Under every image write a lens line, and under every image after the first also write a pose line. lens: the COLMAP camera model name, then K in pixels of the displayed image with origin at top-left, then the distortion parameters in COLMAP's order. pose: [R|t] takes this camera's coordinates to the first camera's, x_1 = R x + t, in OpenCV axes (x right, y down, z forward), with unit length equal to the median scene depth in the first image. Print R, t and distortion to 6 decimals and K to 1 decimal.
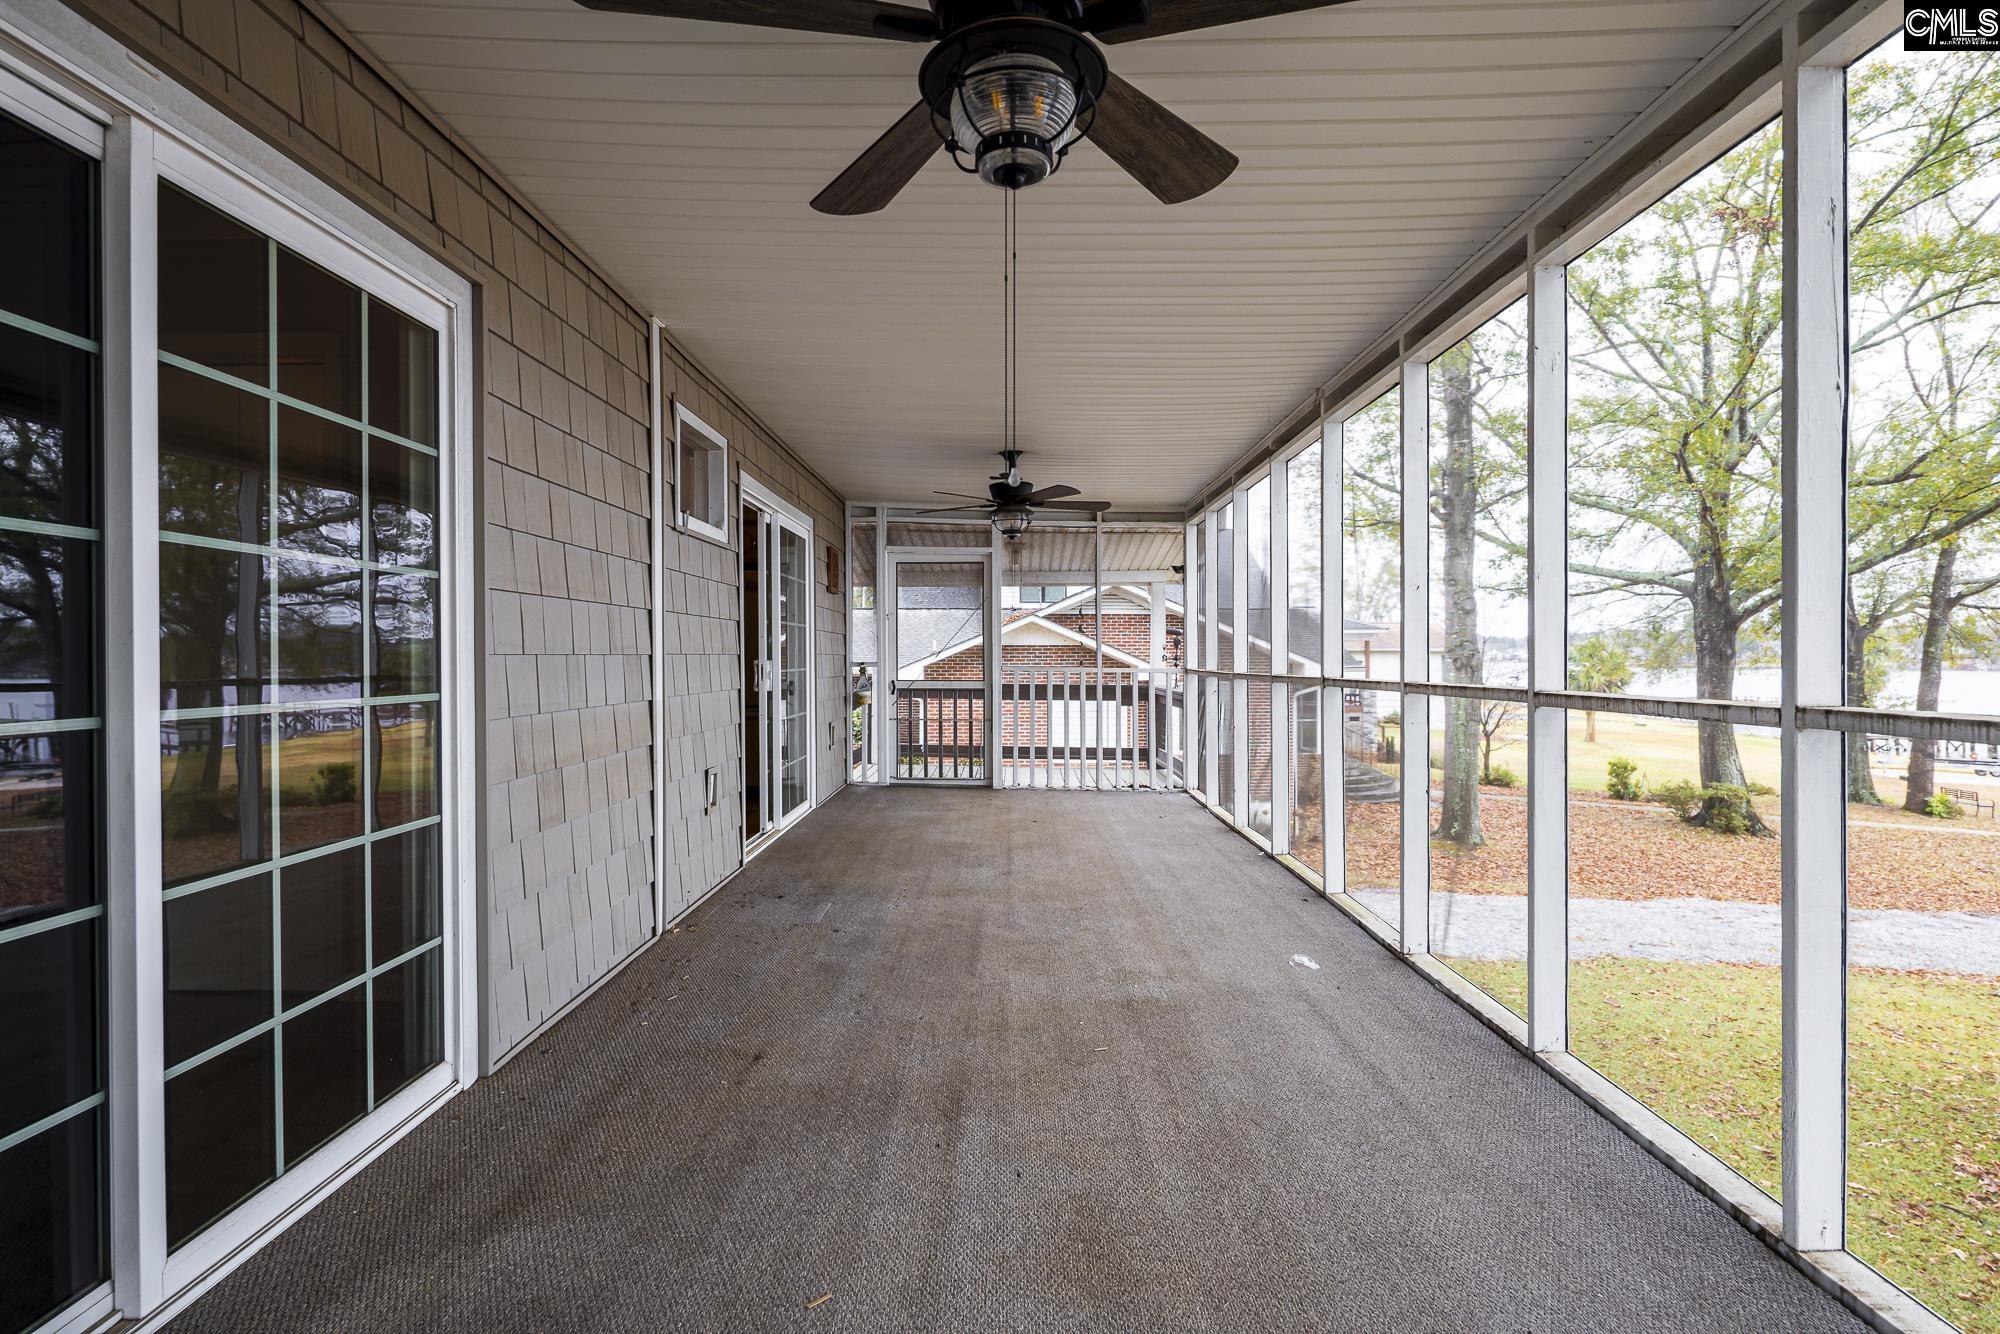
lens RADIAL K [[963.0, 0, 988.8], [0, 963.0, 655.6], [0, 0, 1]] dist [0.006121, -0.005735]
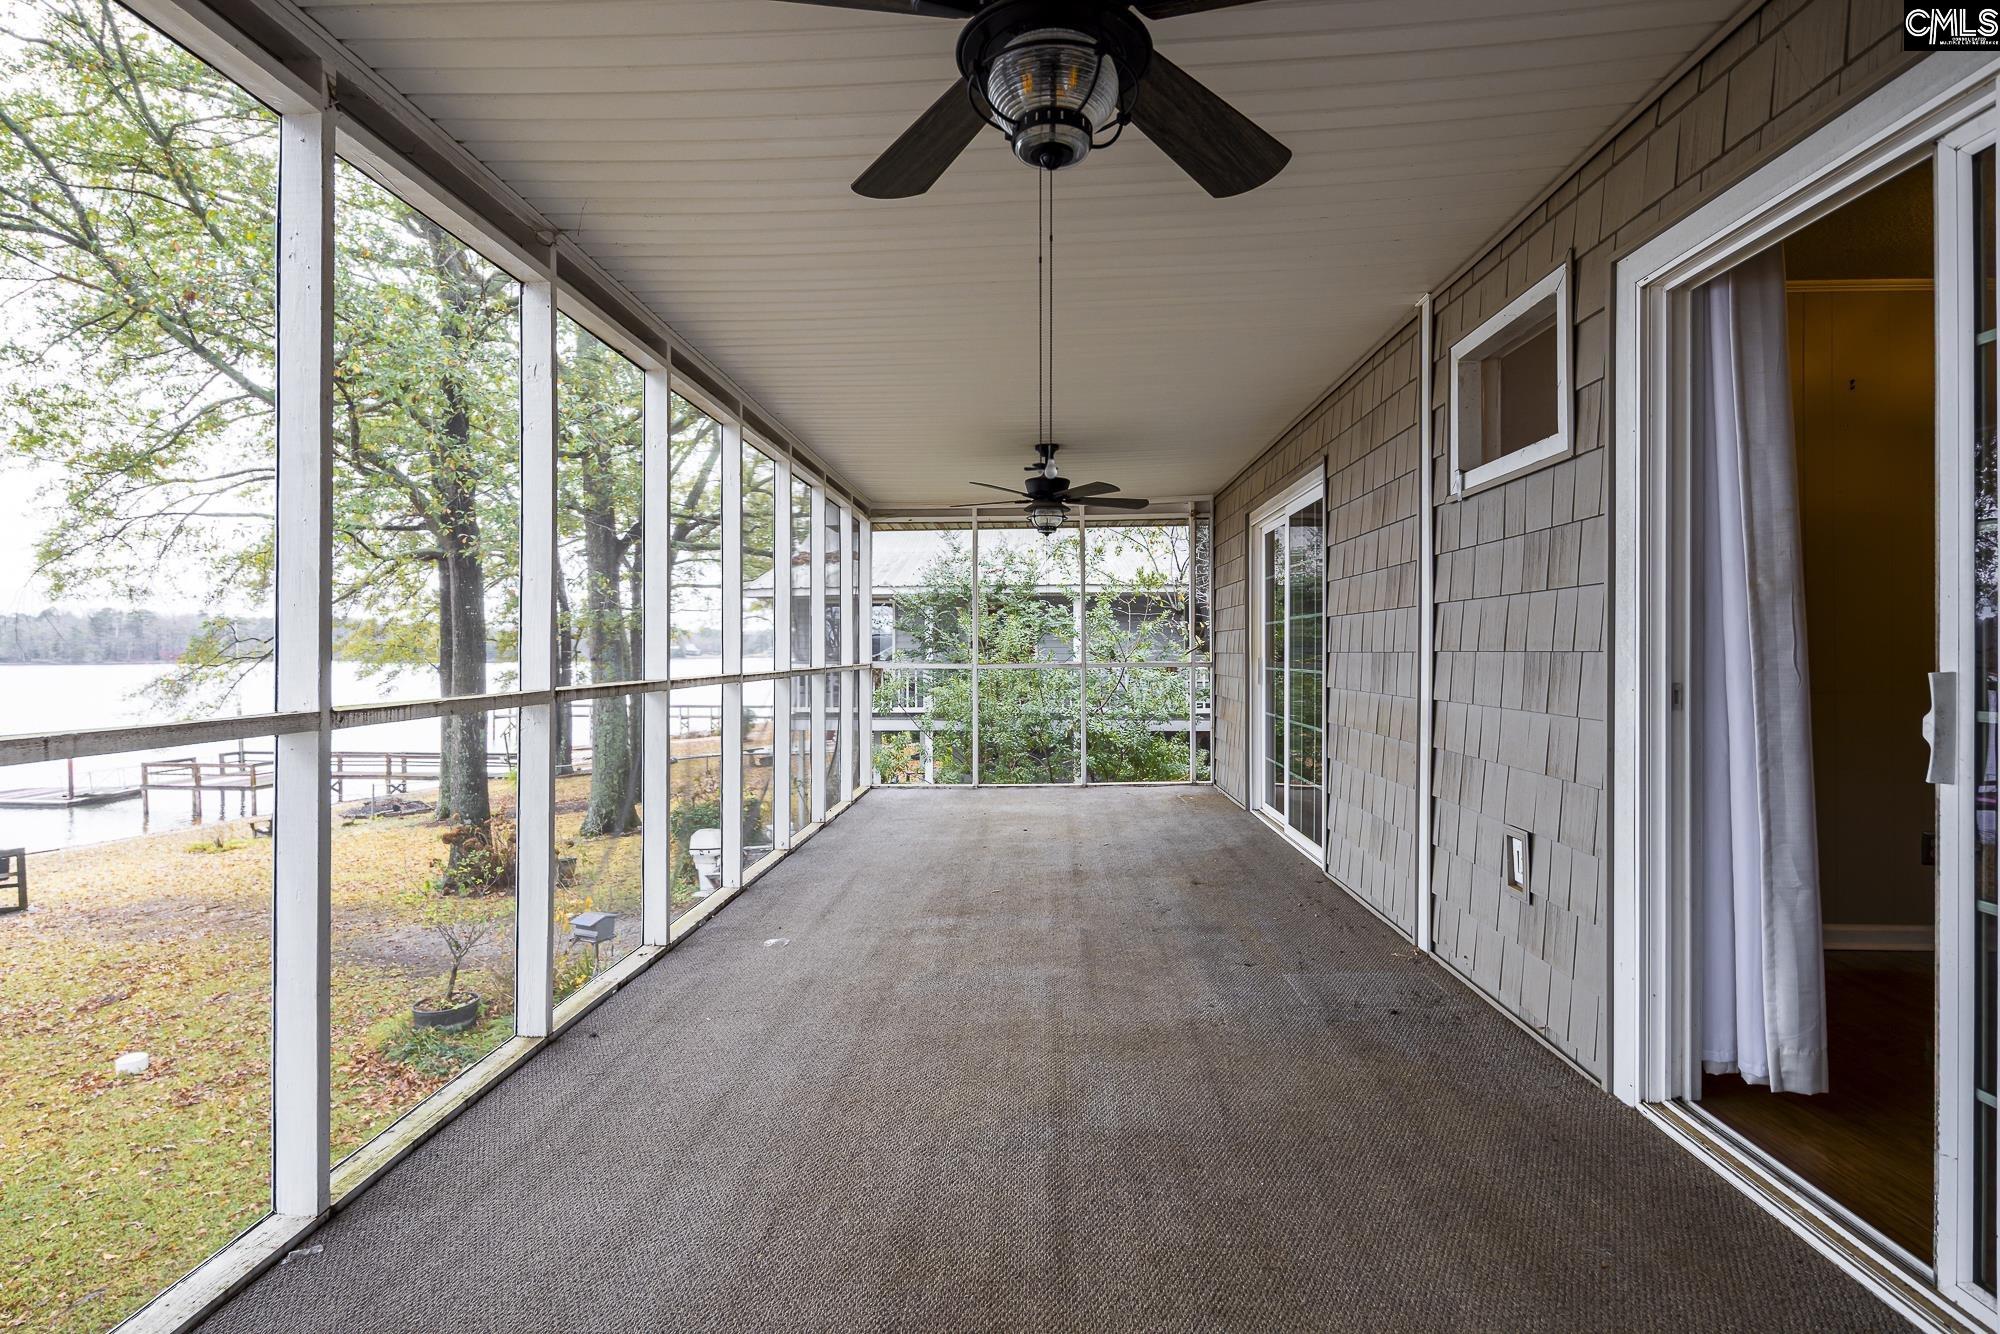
lens RADIAL K [[963.0, 0, 988.8], [0, 963.0, 655.6], [0, 0, 1]] dist [0.006121, -0.005735]
pose [[-0.999468, 0.017893, 0.027286, 0.061338], [0.017983, 0.999834, 0.003064, 0.002670], [-0.027227, 0.003553, -0.999623, 2.197327]]
